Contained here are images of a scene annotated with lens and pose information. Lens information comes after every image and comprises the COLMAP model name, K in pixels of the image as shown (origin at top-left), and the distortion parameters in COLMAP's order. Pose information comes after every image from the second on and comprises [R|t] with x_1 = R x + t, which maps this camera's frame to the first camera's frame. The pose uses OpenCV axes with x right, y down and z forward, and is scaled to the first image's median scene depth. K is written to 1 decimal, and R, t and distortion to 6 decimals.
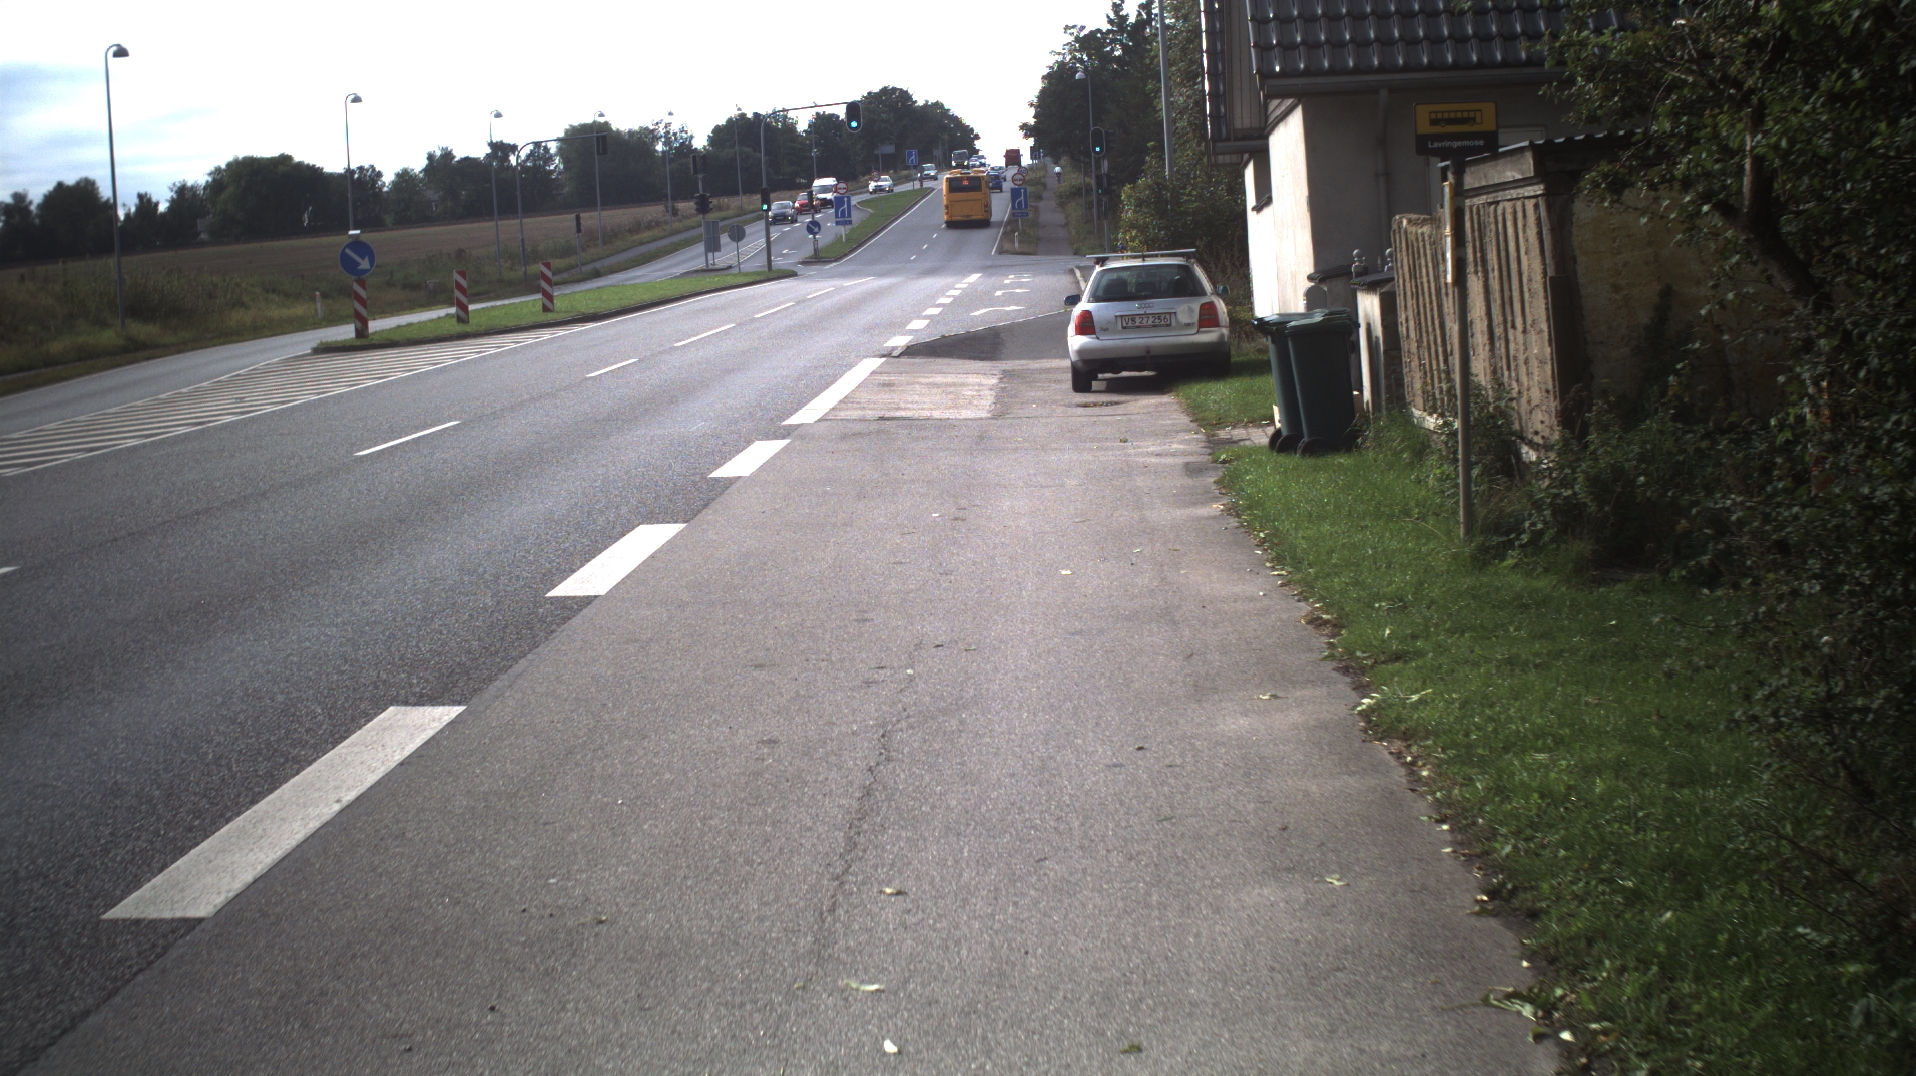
lens RADIAL K [[3230.3, 0, 963.9], [0, 3230.3, 535.6], [0, 0, 1]] dist [-0.244114, 0.000000]
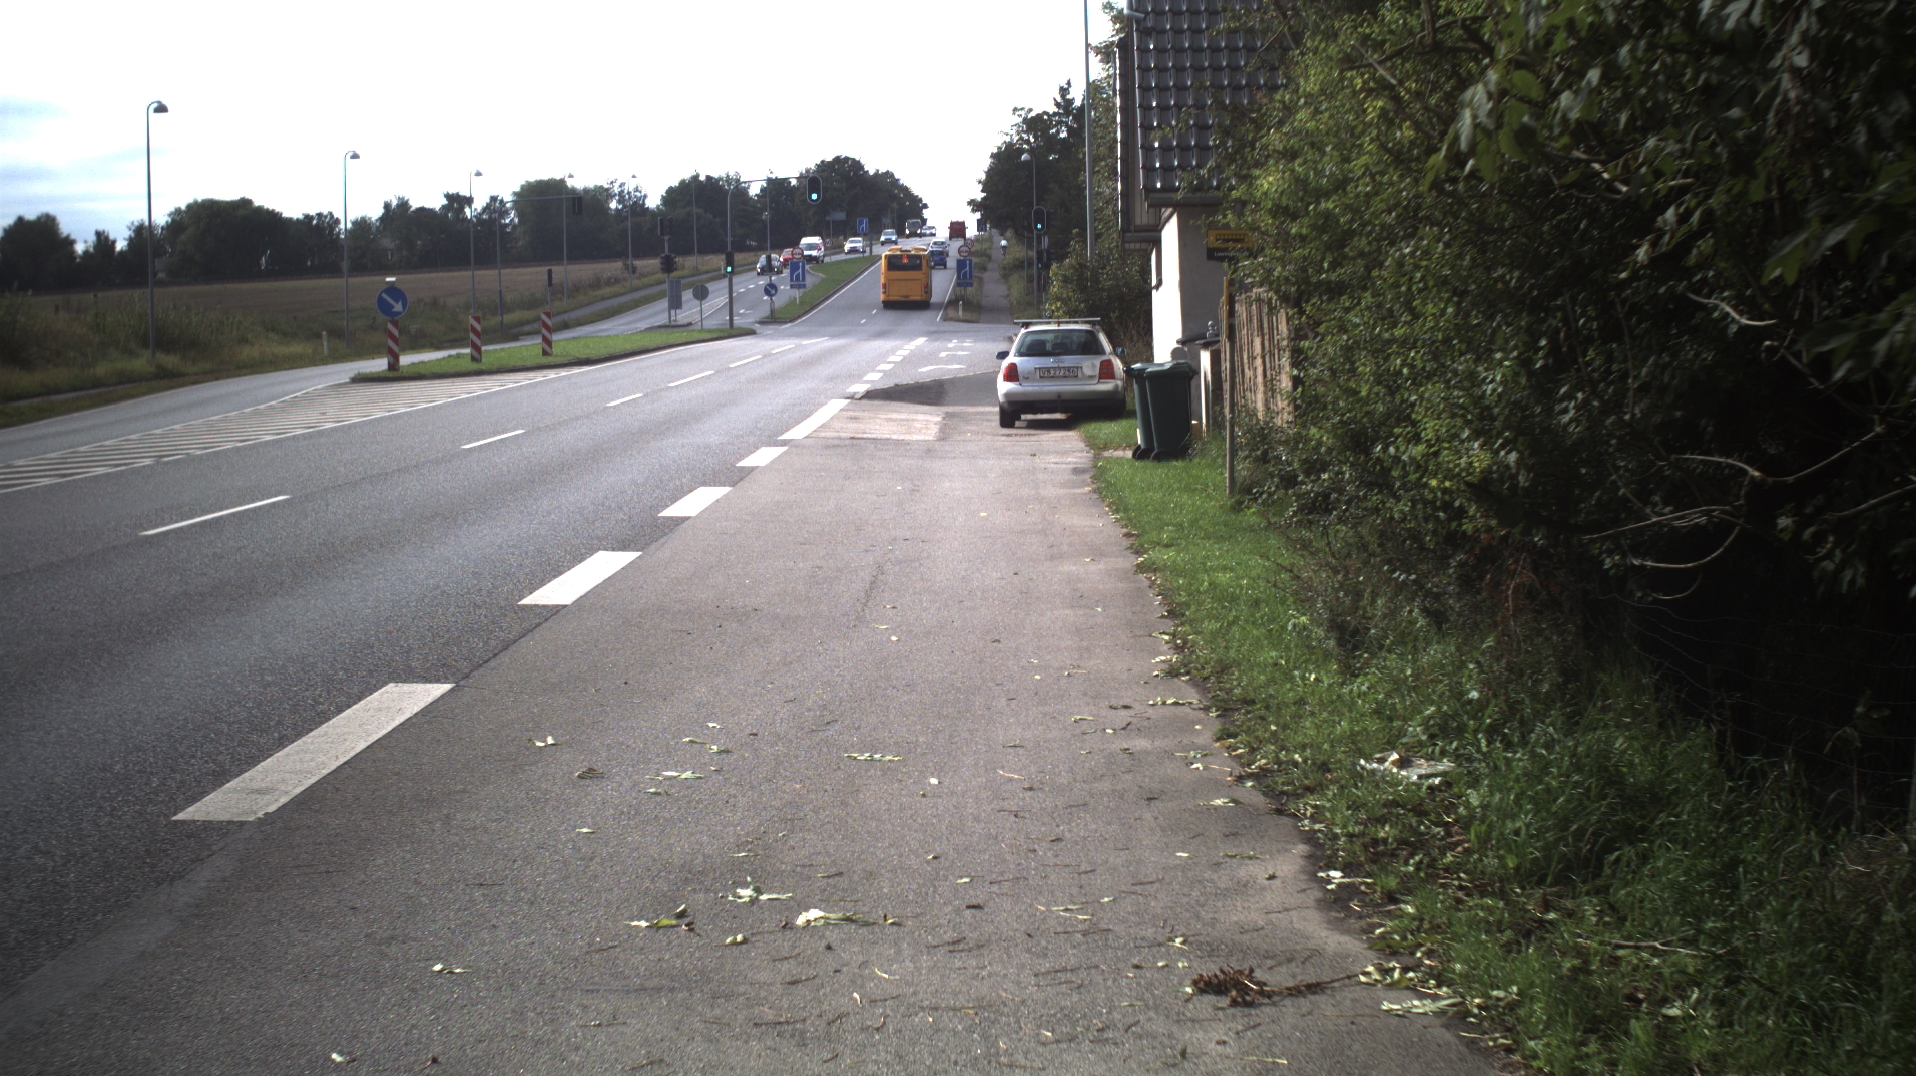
lens RADIAL K [[3230.3, 0, 961.6], [0, 3230.3, 531.9], [0, 0, 1]] dist [-0.244114, 0.000000]
pose [[0.999192, 0.035389, 0.019060, -0.001682], [-0.034954, 0.999132, -0.022678, 0.010345], [-0.019846, 0.021993, 0.999561, -0.107860]]
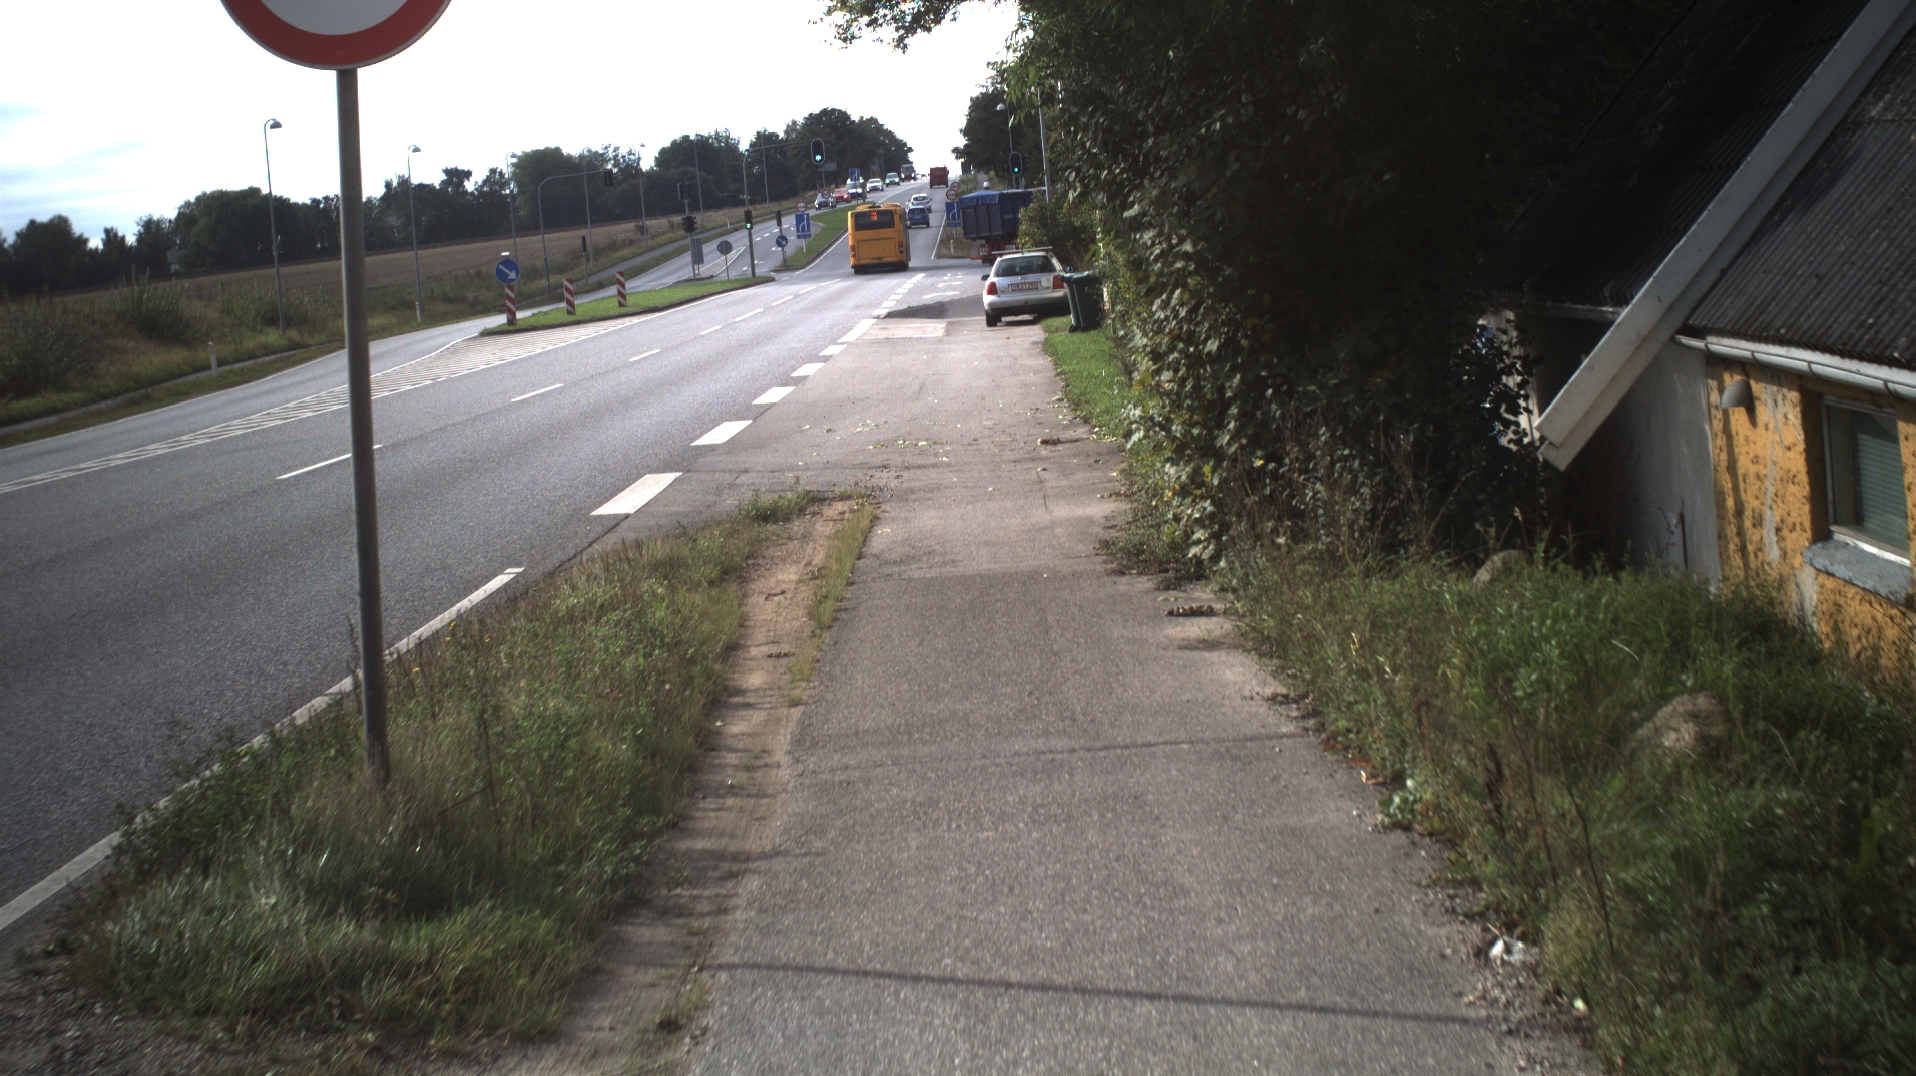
lens RADIAL K [[3230.3, 0, 952.3], [0, 3230.3, 547.0], [0, 0, 1]] dist [-0.244114, 0.000000]
pose [[0.999397, -0.031843, 0.013866, -0.005876], [0.031829, 0.999493, 0.001271, 0.030038], [-0.013900, -0.000829, 0.999903, -0.322589]]
